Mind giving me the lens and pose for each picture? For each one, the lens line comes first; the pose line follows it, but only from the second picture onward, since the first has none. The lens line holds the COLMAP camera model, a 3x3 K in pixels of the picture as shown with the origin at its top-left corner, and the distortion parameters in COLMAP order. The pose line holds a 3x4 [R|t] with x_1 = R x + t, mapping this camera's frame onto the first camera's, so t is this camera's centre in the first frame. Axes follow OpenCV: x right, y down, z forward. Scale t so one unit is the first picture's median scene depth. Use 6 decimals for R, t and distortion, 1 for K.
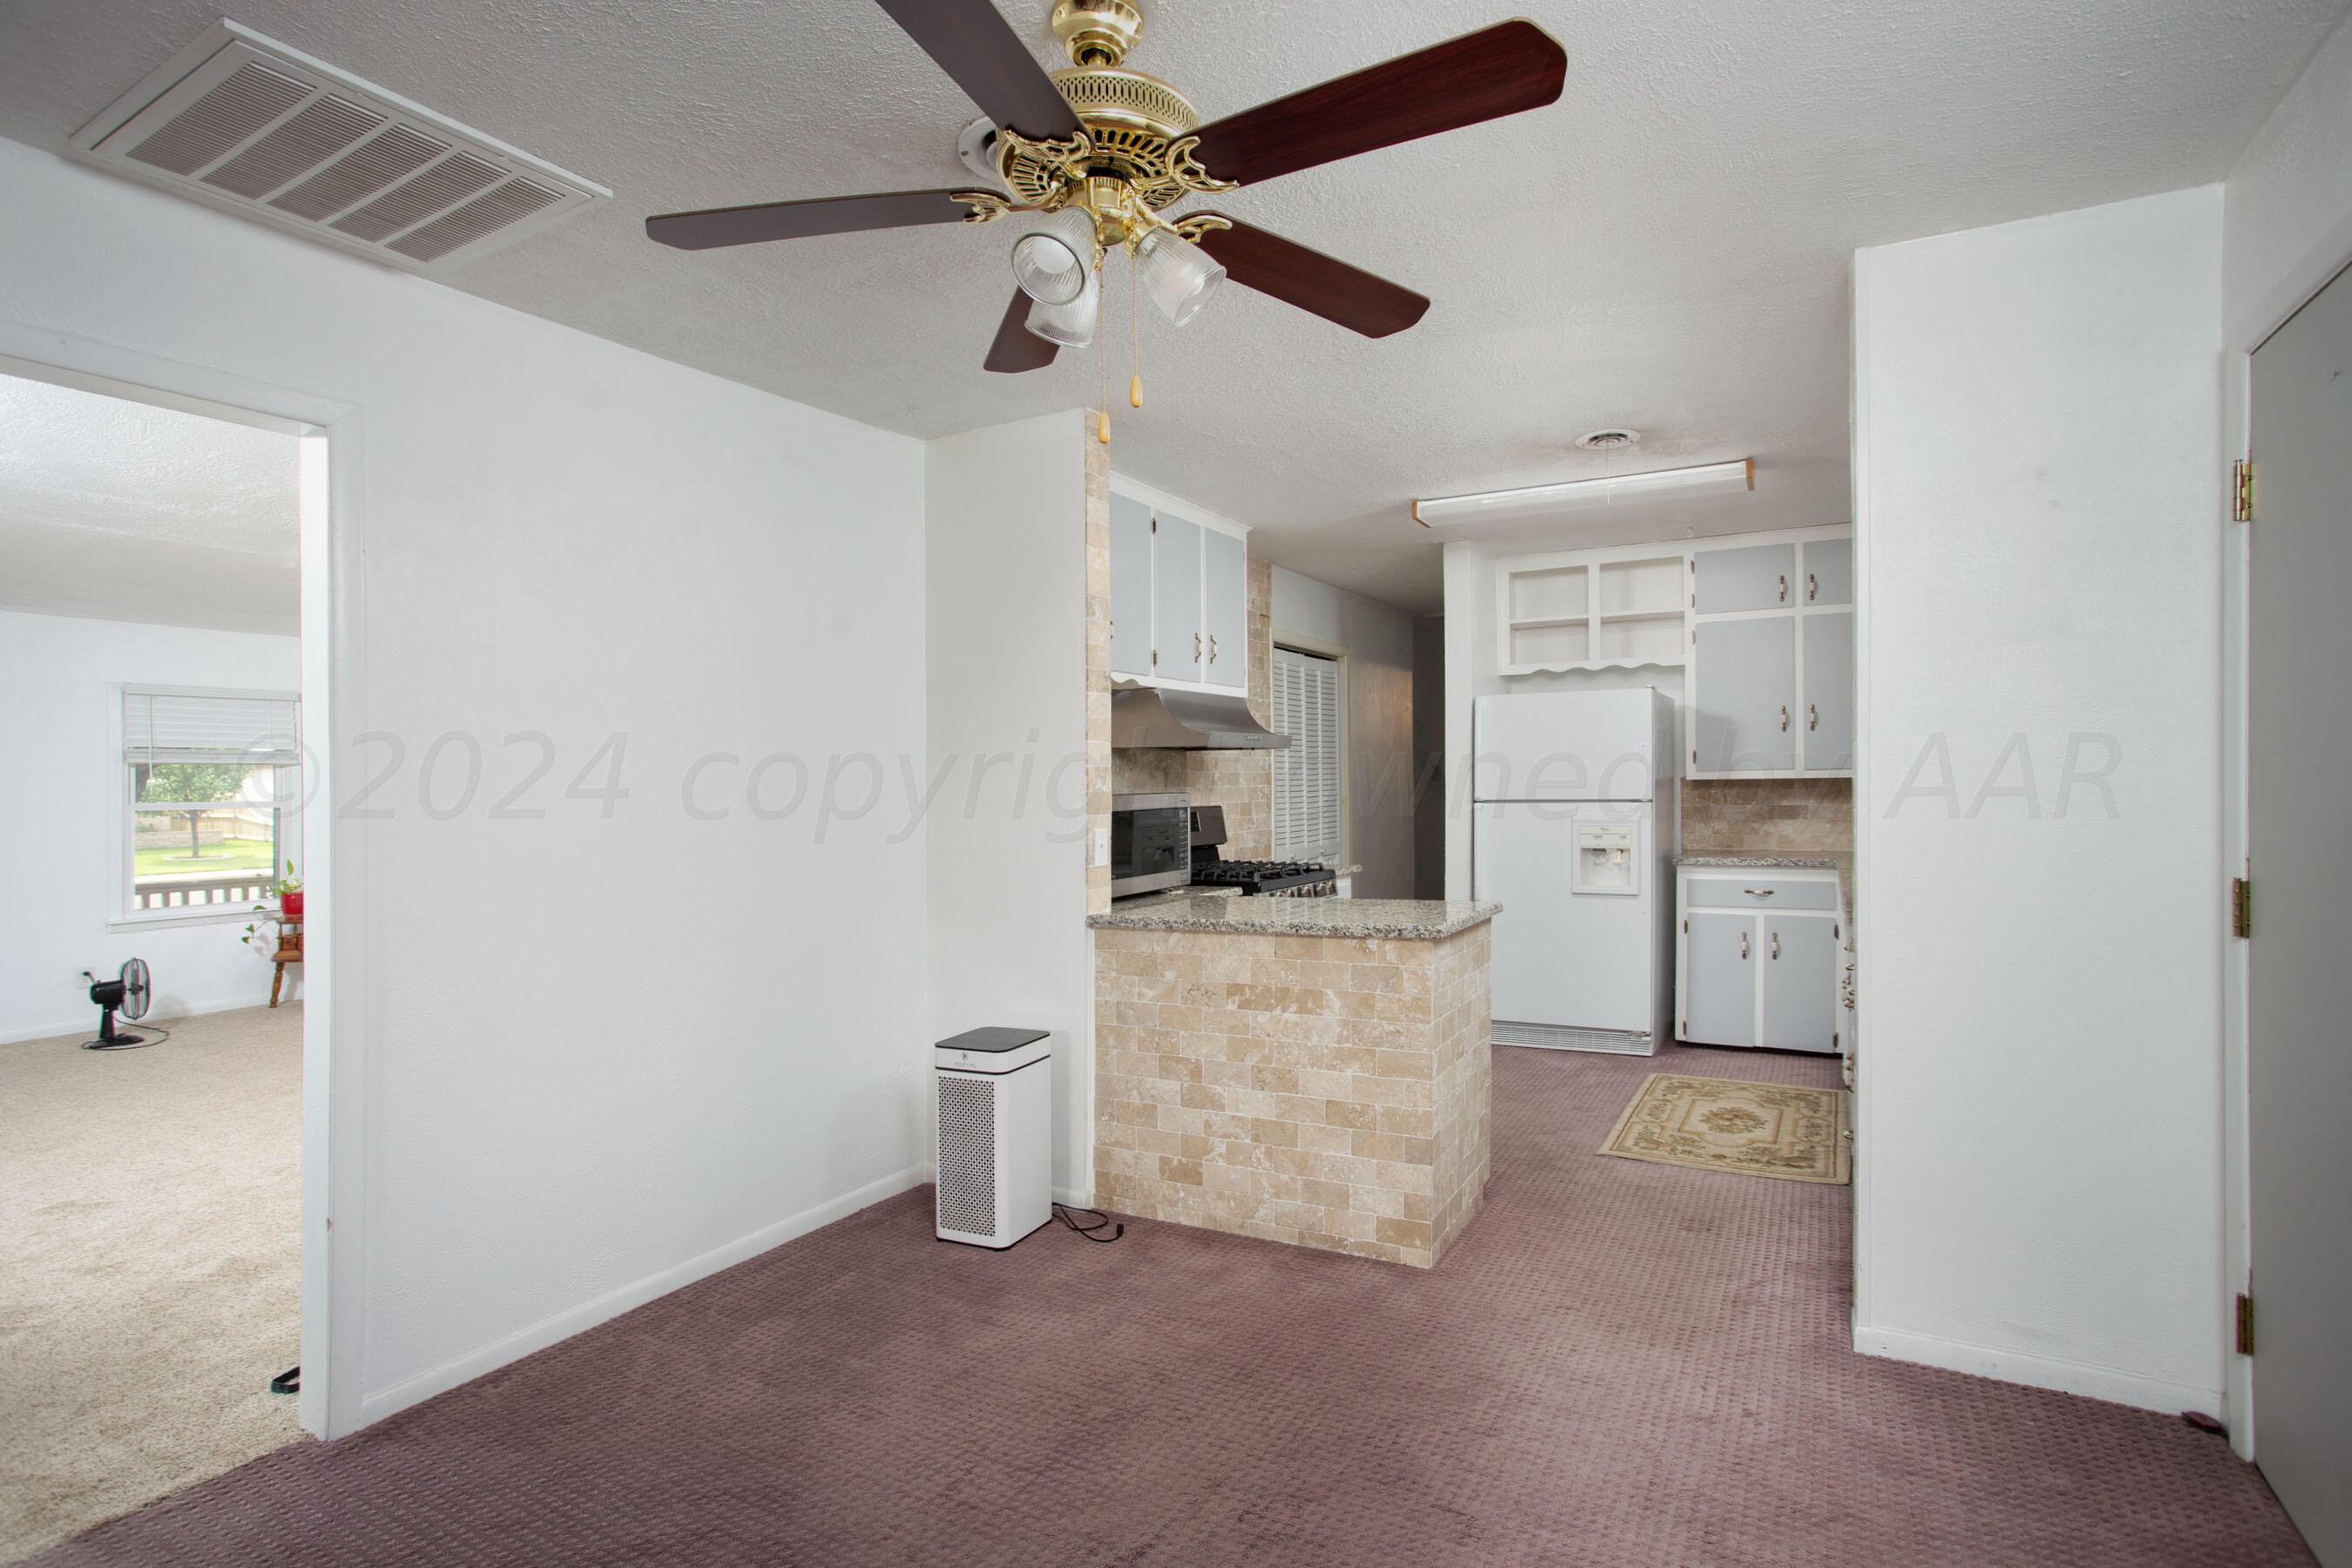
lens RADIAL K [[1267.6, 0, 1175.3], [0, 1267.6, 862.7], [0, 0, 1]] dist [-0.057455, -0.000782]
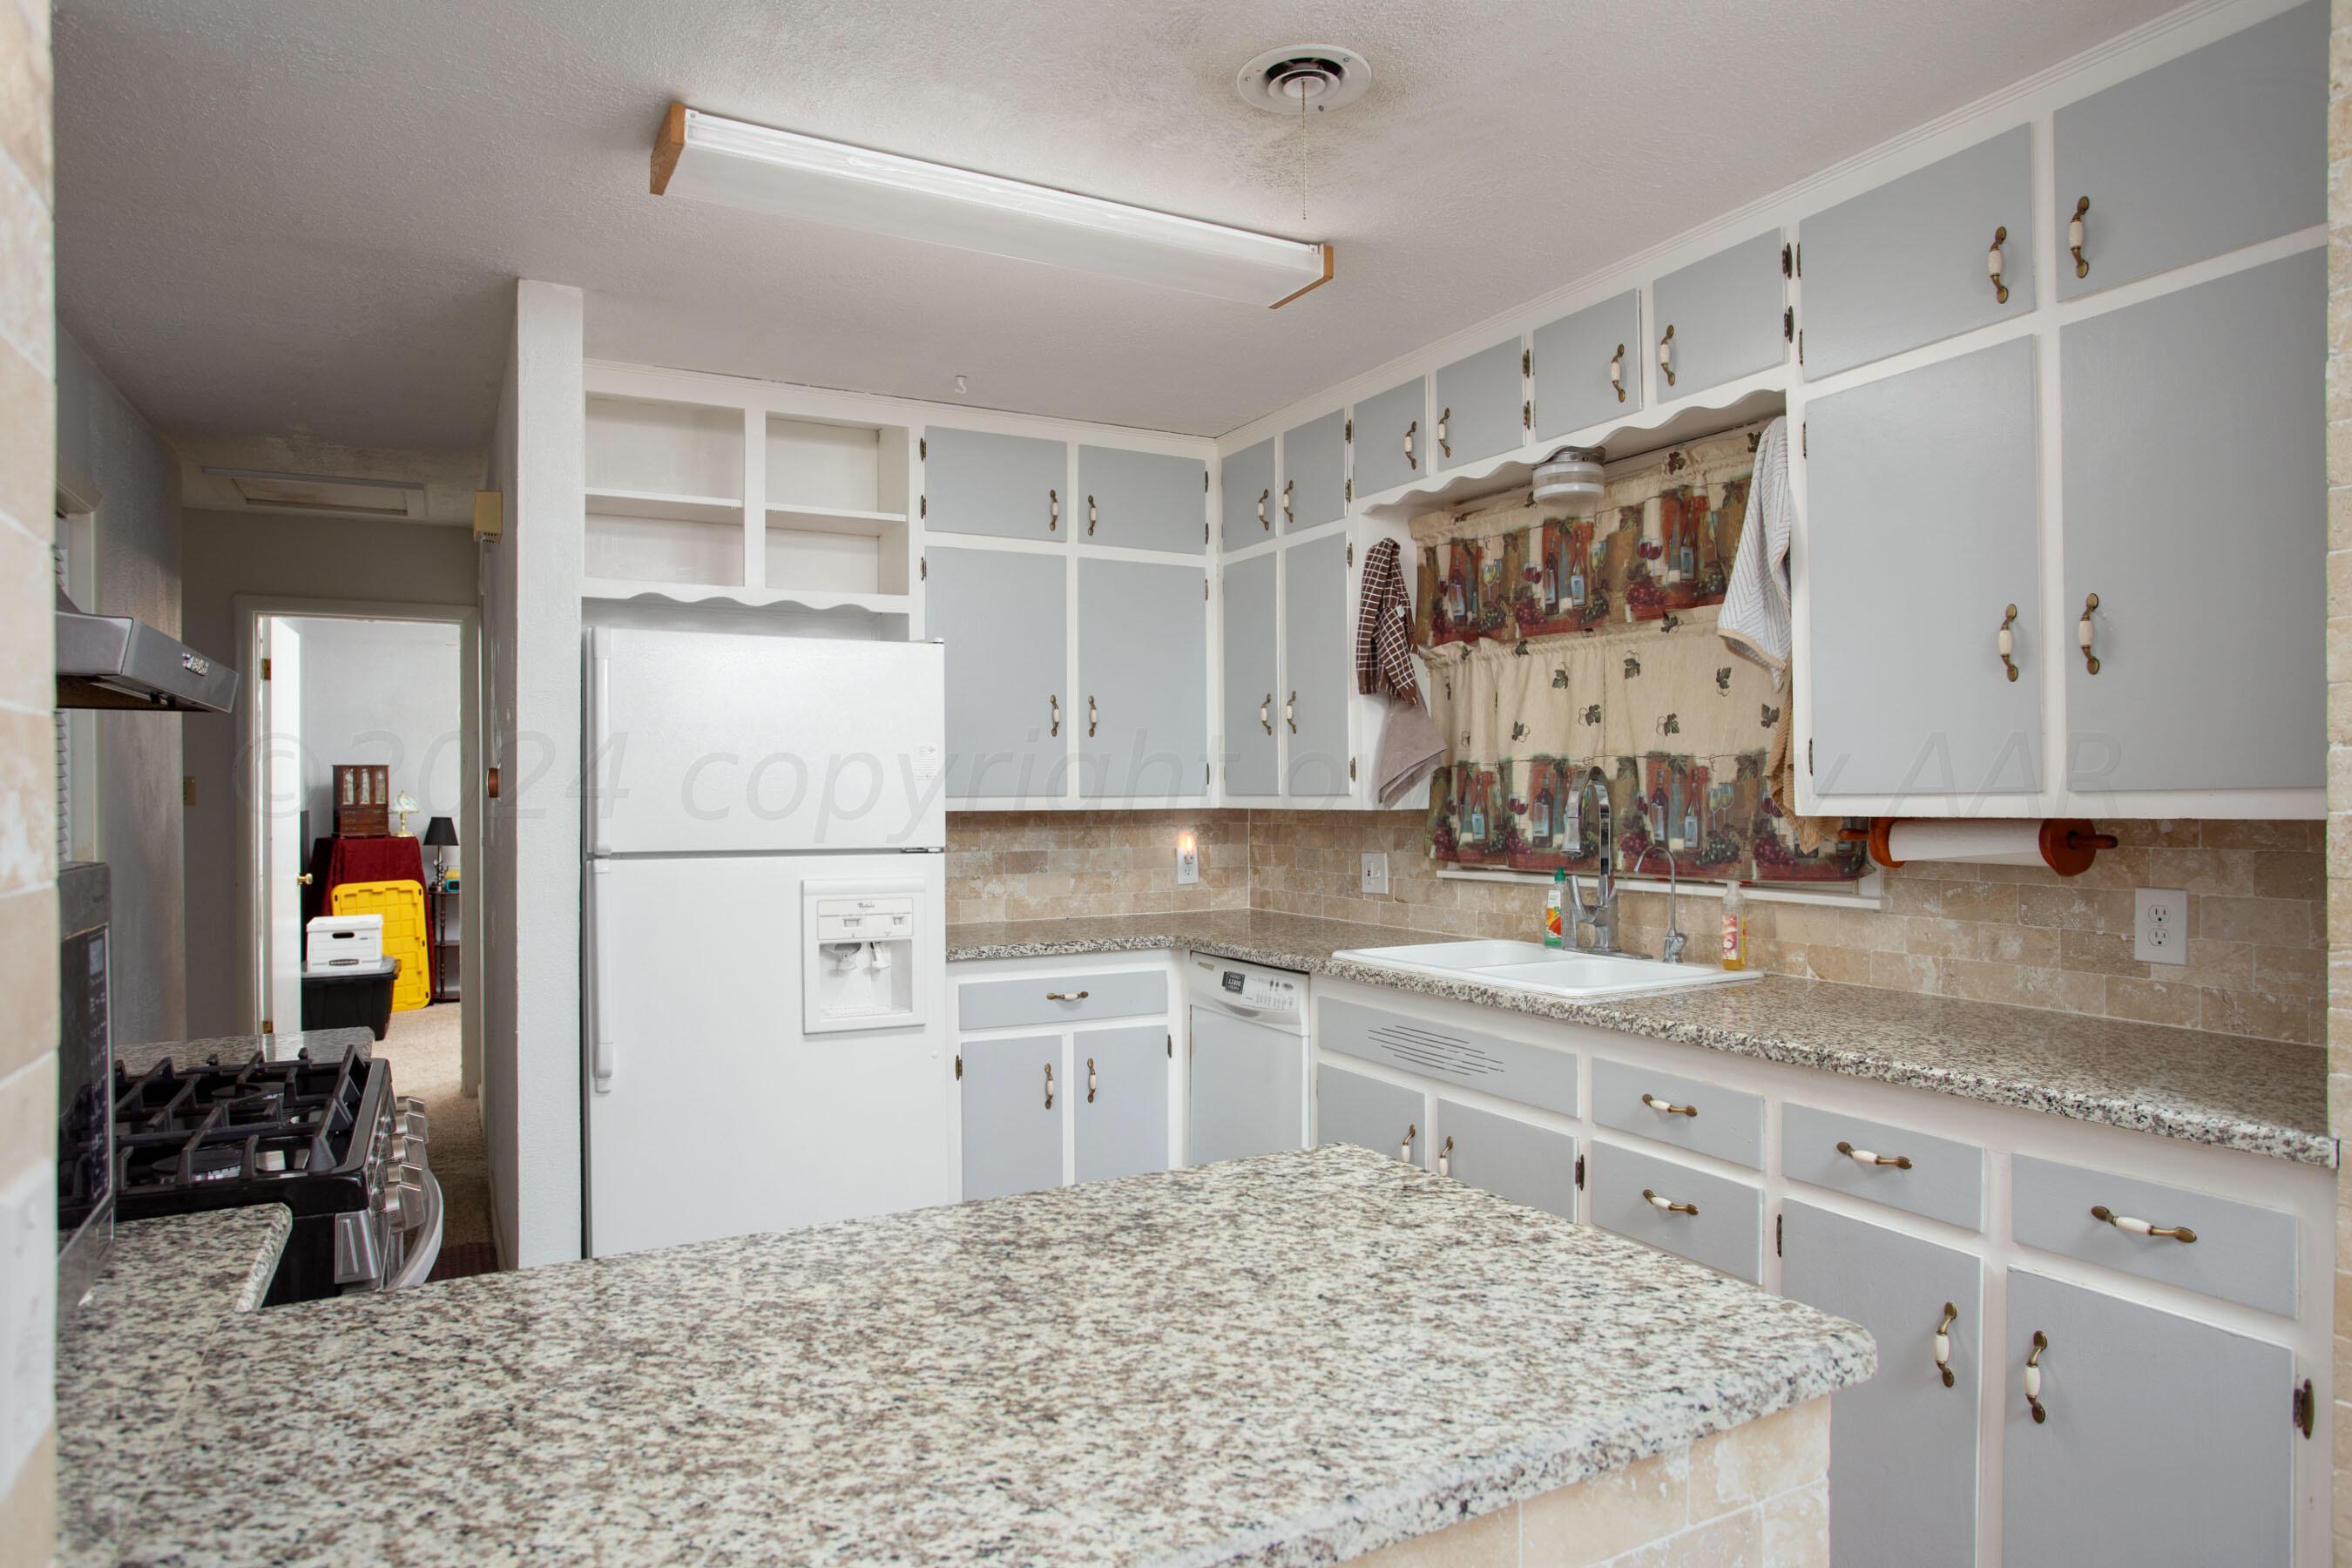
lens RADIAL K [[1402.8, 0, 1176.0], [0, 1402.8, 784.0], [0, 0, 1]] dist [-0.063887, 0.042684]
pose [[0.539945, 0.023248, 0.841379, -0.079771], [0.045008, 0.997391, -0.056442, -0.039218], [-0.840496, 0.068344, 0.537490, 0.590381]]
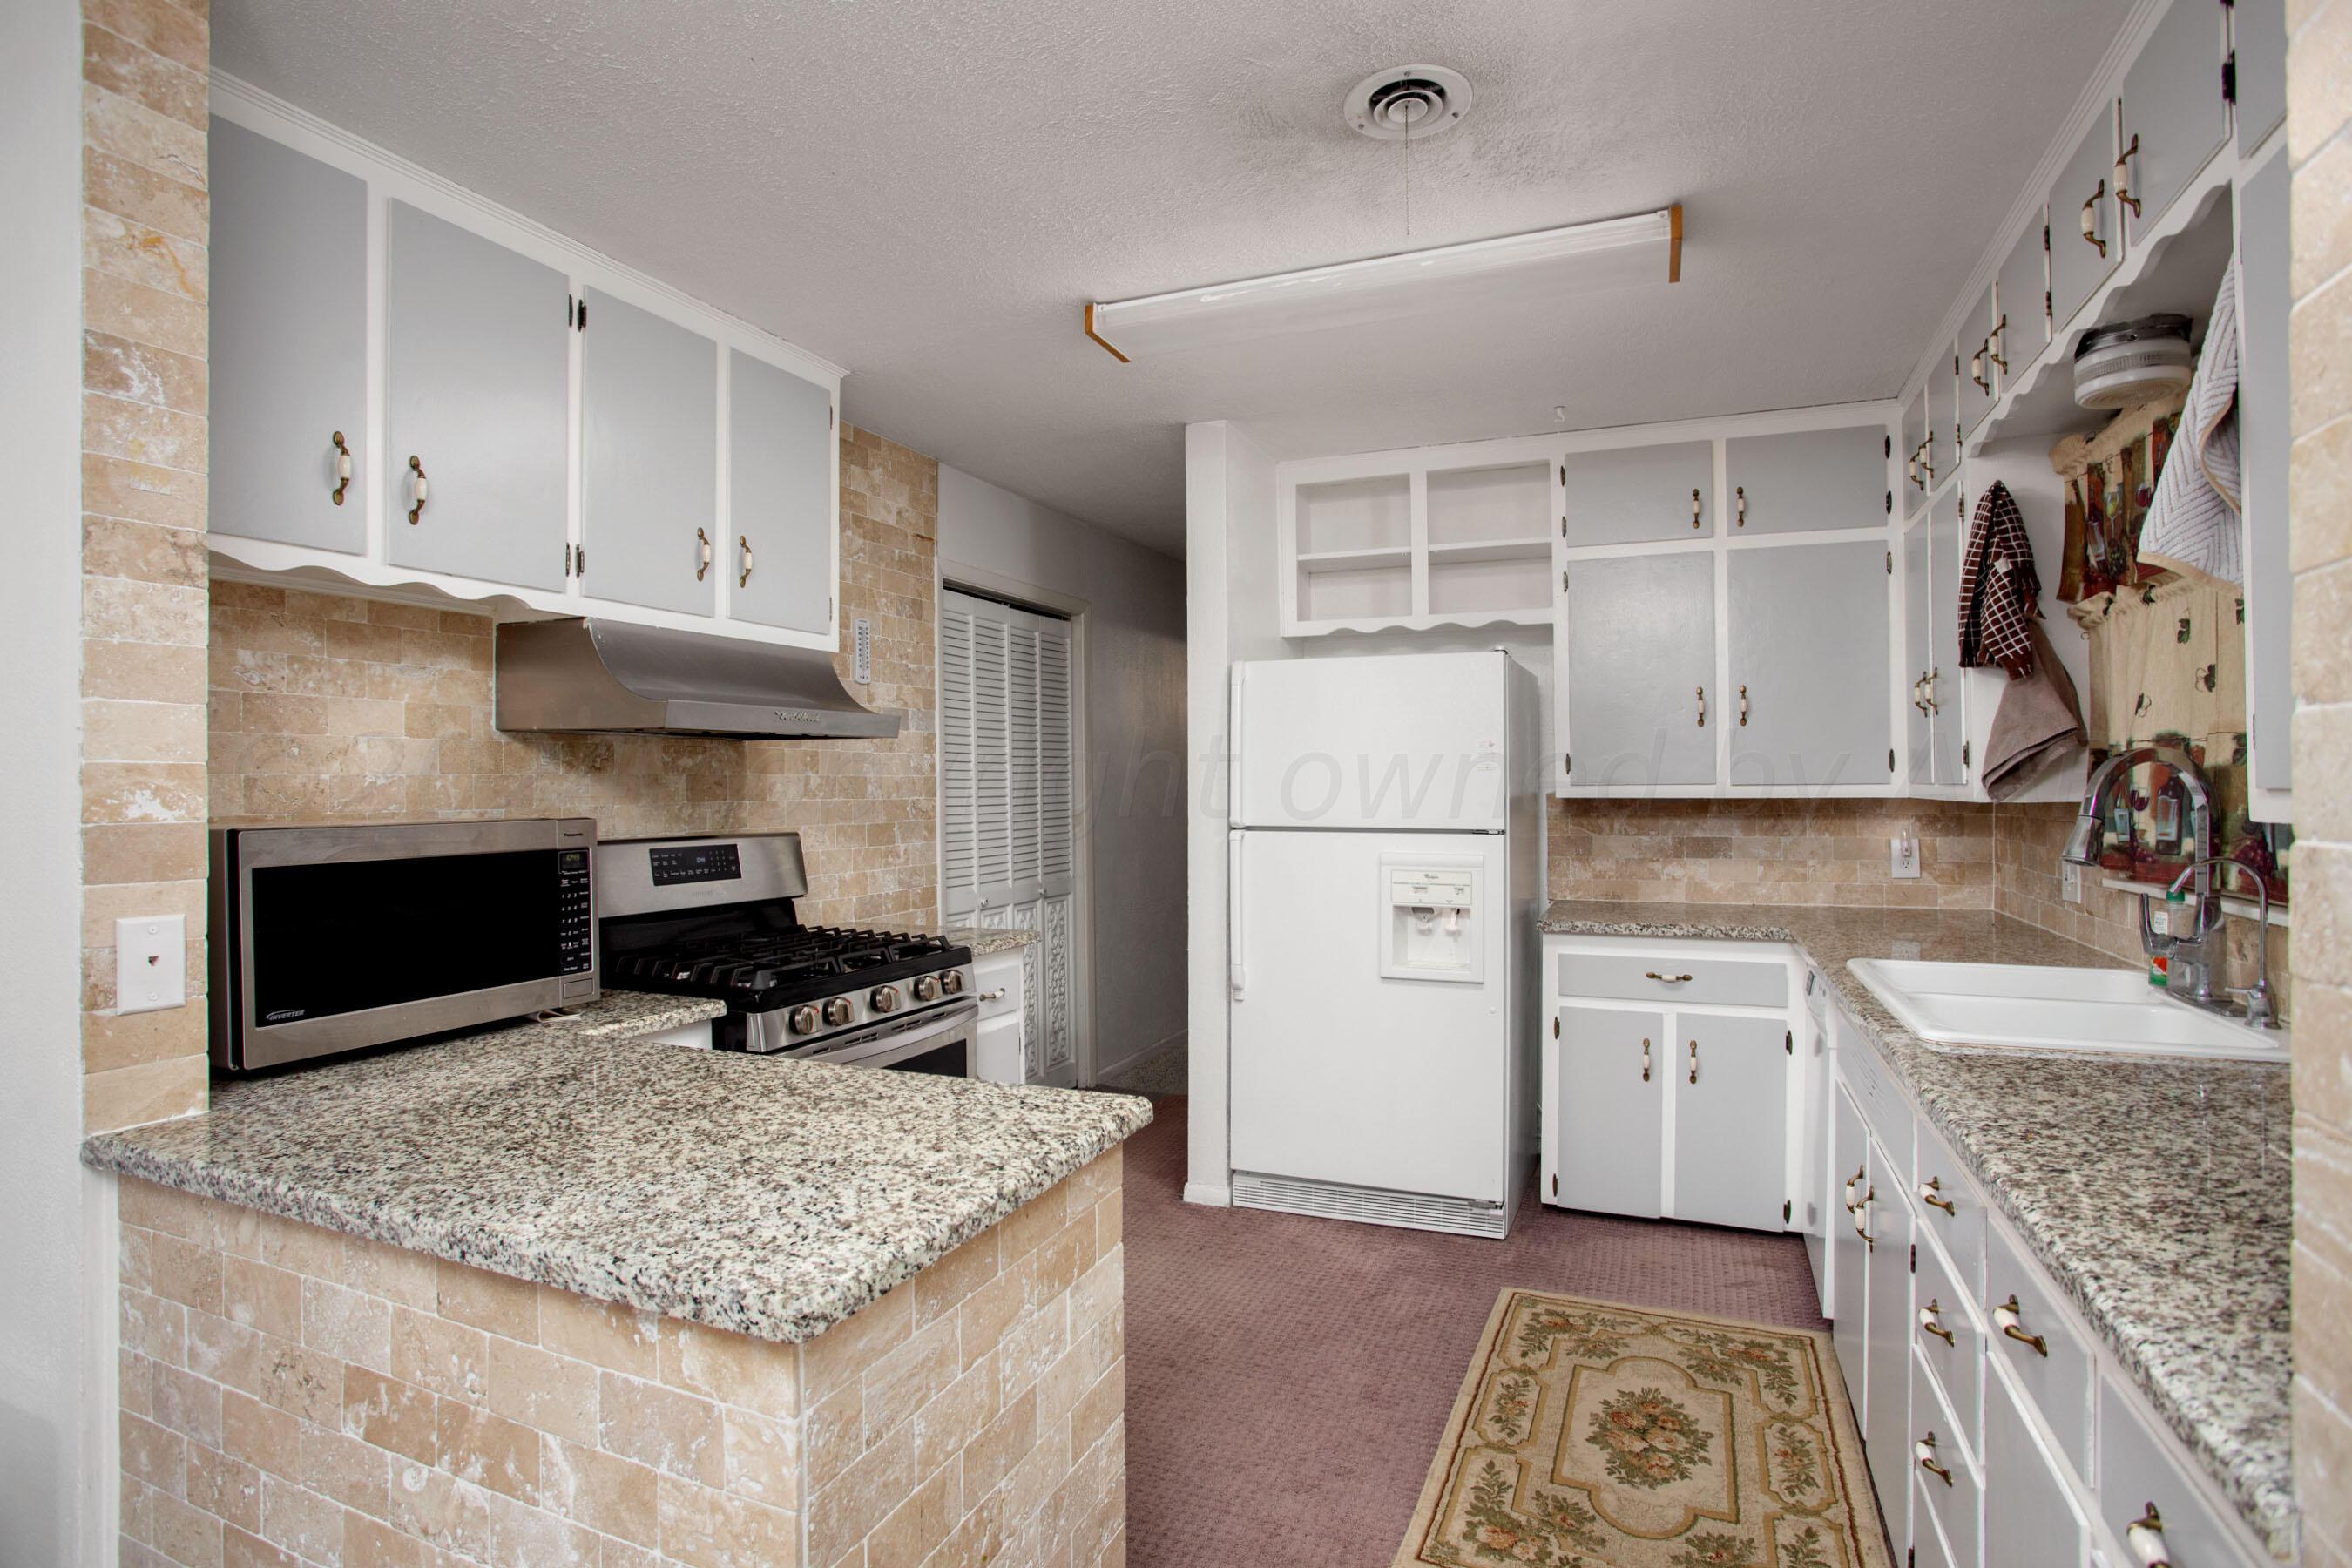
lens RADIAL K [[1180.8, 0, 1195.9], [0, 1180.8, 783.8], [0, 0, 1]] dist [-0.090168, 0.034564]
pose [[0.994707, 0.014886, 0.101668, 0.169678], [-0.008603, 0.998041, -0.061963, -0.036198], [-0.102392, 0.060761, 0.992887, 0.441991]]
